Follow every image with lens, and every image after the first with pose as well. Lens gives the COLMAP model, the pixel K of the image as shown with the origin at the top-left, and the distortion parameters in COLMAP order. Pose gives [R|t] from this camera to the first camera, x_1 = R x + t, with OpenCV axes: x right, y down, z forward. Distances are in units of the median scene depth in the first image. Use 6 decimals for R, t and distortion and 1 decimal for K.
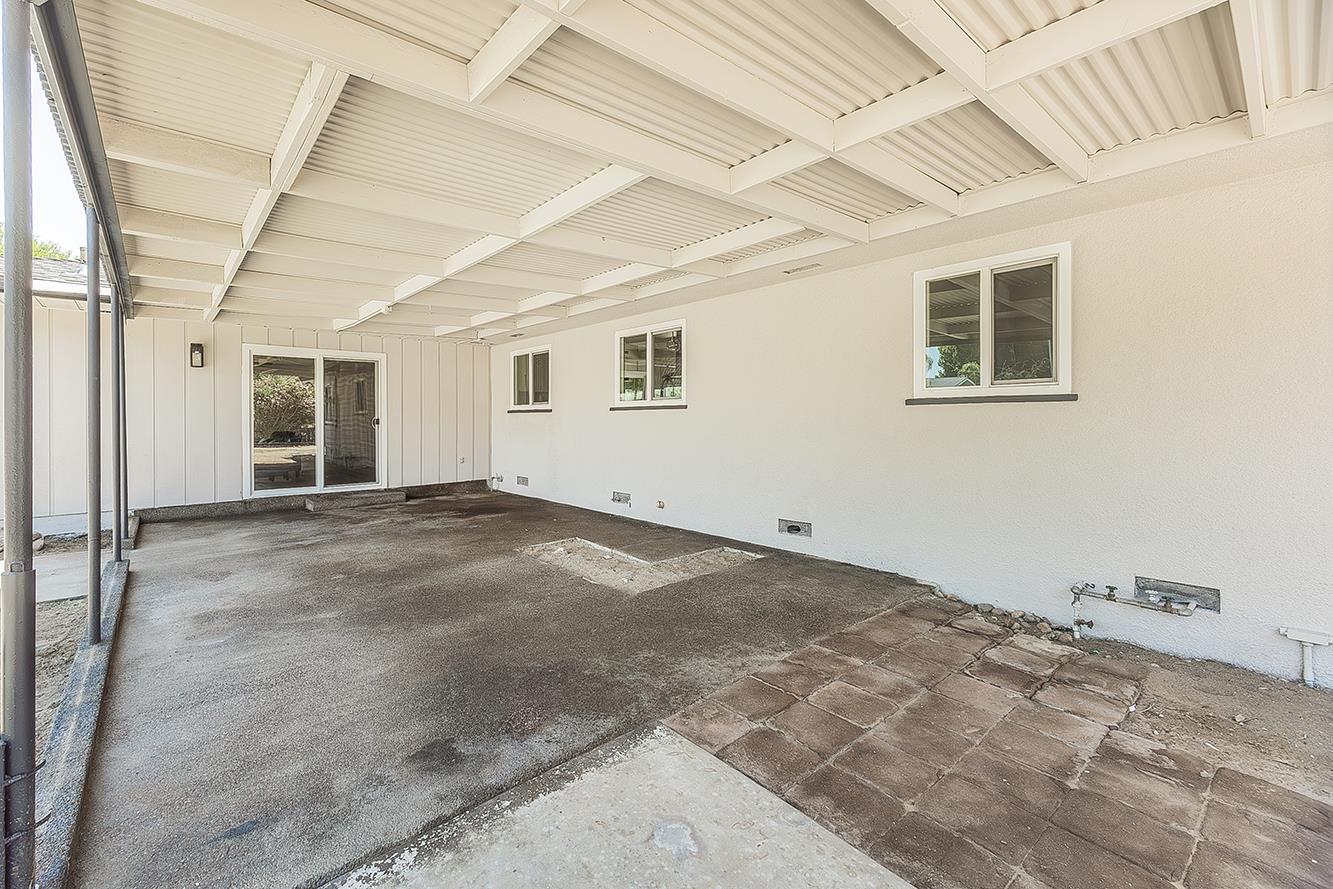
lens RADIAL K [[557.7, 0, 604.2], [0, 557.7, 417.6], [0, 0, 1]] dist [0.008615, -0.002012]
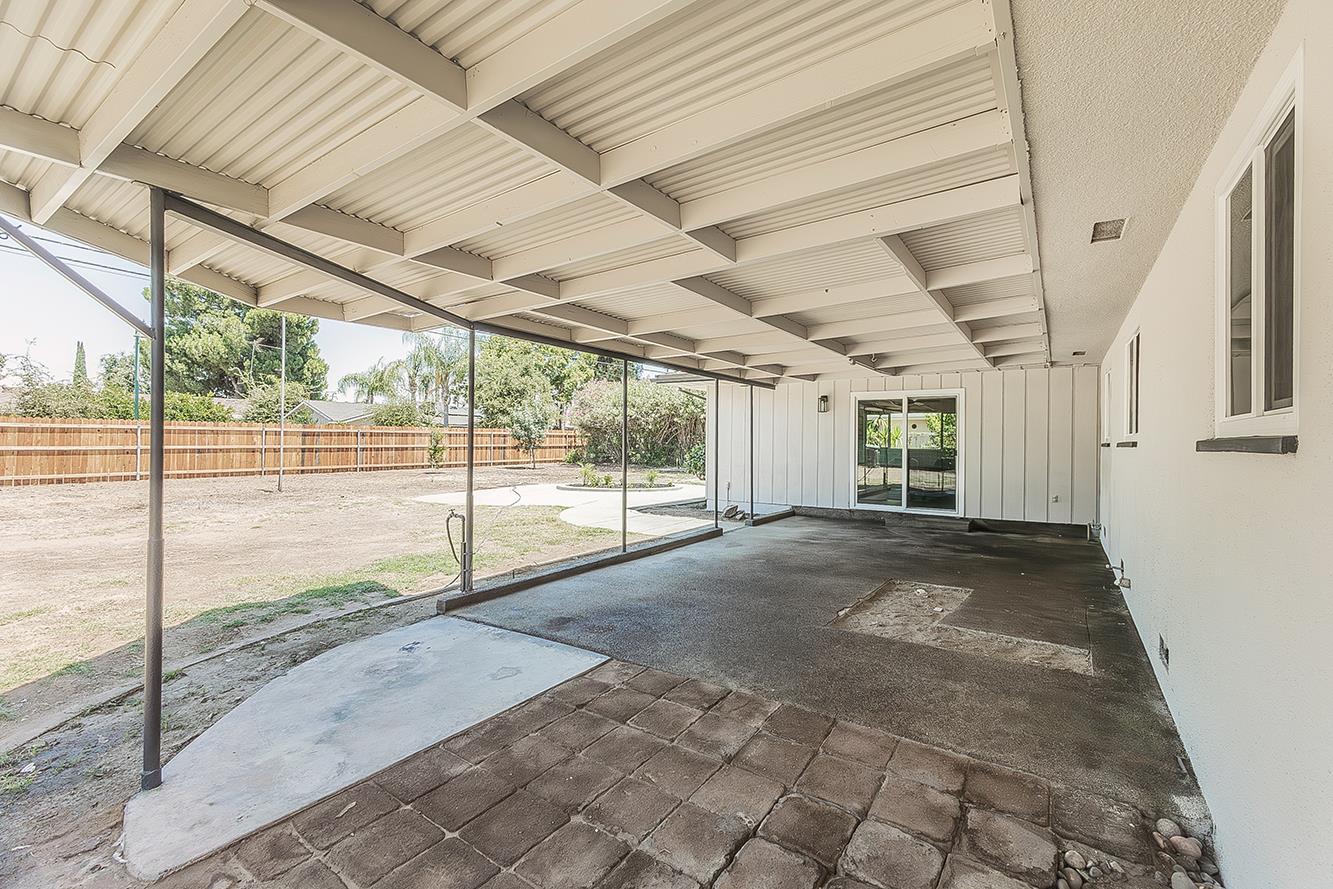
lens RADIAL K [[557.7, 0, 706.3], [0, 557.7, 433.5], [0, 0, 1]] dist [0.008615, -0.002012]
pose [[0.325613, -0.006660, -0.945480, 1.047299], [-0.008737, 0.999911, -0.010052, -0.035247], [0.945463, 0.011534, 0.325526, 0.480084]]
